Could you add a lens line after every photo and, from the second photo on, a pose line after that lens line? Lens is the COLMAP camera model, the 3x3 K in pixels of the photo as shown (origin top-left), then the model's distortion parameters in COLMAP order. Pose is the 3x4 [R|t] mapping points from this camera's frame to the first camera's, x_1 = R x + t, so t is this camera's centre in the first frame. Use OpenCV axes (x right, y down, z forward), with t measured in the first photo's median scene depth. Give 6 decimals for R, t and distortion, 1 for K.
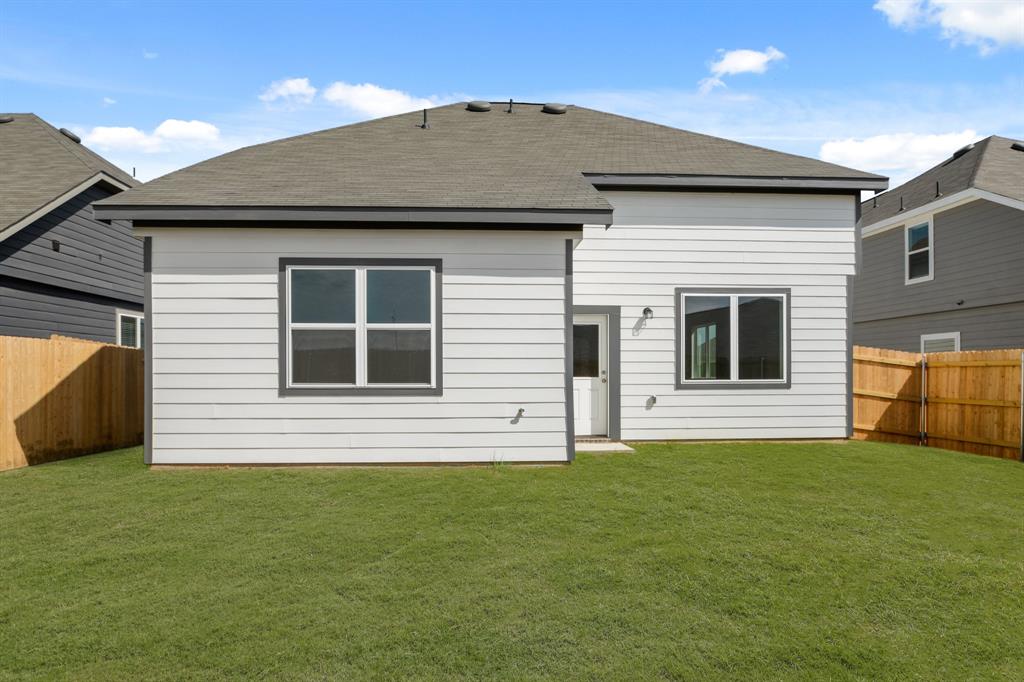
lens RADIAL K [[632.6, 0, 510.3], [0, 632.6, 382.8], [0, 0, 1]] dist [-0.020689, 0.000045]
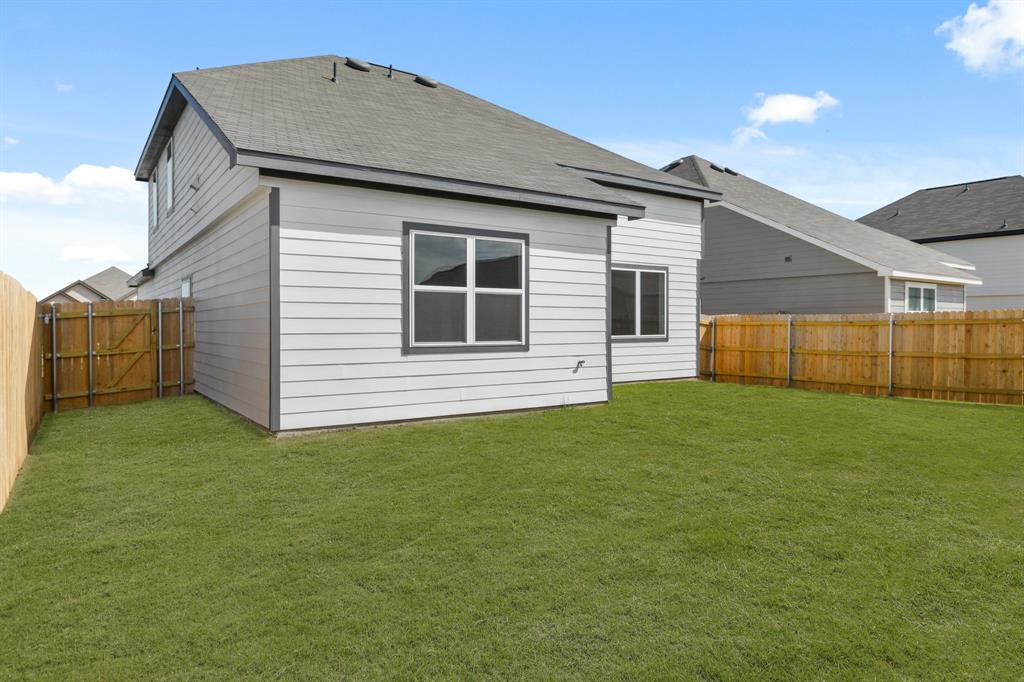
lens RADIAL K [[645.5, 0, 512.0], [0, 645.5, 341.0], [0, 0, 1]] dist [-0.001816, -0.027434]
pose [[0.852782, -0.012873, 0.522108, -0.758389], [0.011335, 0.999917, 0.006140, -0.006222], [-0.522144, 0.000683, 0.852857, -0.000513]]
